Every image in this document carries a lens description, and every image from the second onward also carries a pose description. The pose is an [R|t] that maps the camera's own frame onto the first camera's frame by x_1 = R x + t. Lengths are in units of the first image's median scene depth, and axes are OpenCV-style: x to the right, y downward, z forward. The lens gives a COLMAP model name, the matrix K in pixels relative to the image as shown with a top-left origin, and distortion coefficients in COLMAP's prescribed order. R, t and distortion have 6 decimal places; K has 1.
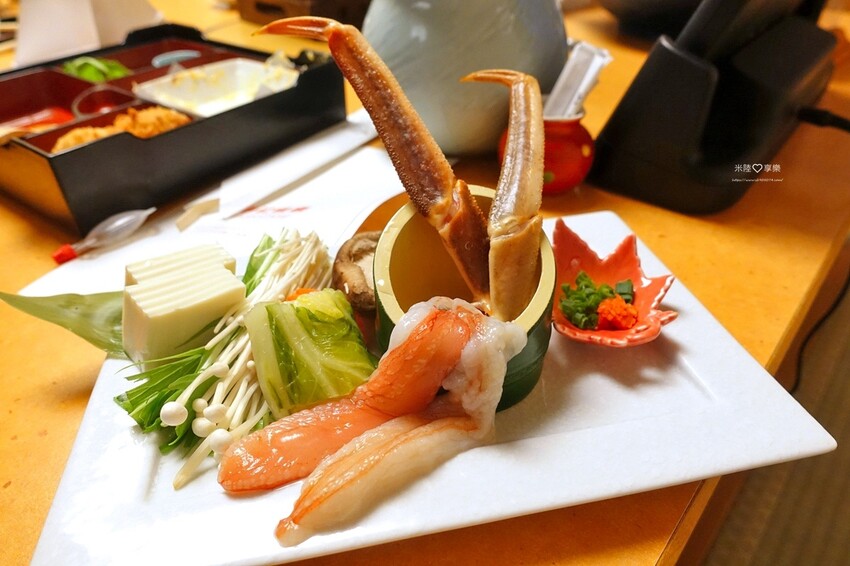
lens RADIAL K [[562.7, 0, 424.1], [0, 562.7, 281.0], [0, 0, 1]] dist [0.005104, -0.000864]
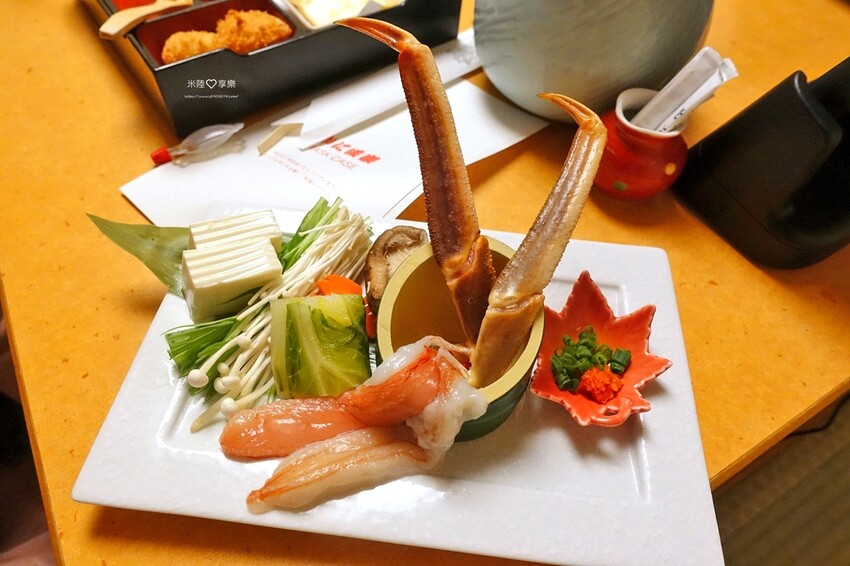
lens RADIAL K [[562.7, 0, 422.5], [0, 562.7, 285.0], [0, 0, 1]] dist [0.005104, -0.000864]
pose [[0.949957, 0.280762, -0.136943, 0.128716], [-0.231272, 0.926812, 0.295859, -0.386768], [0.209986, -0.249382, 0.945365, -0.034255]]
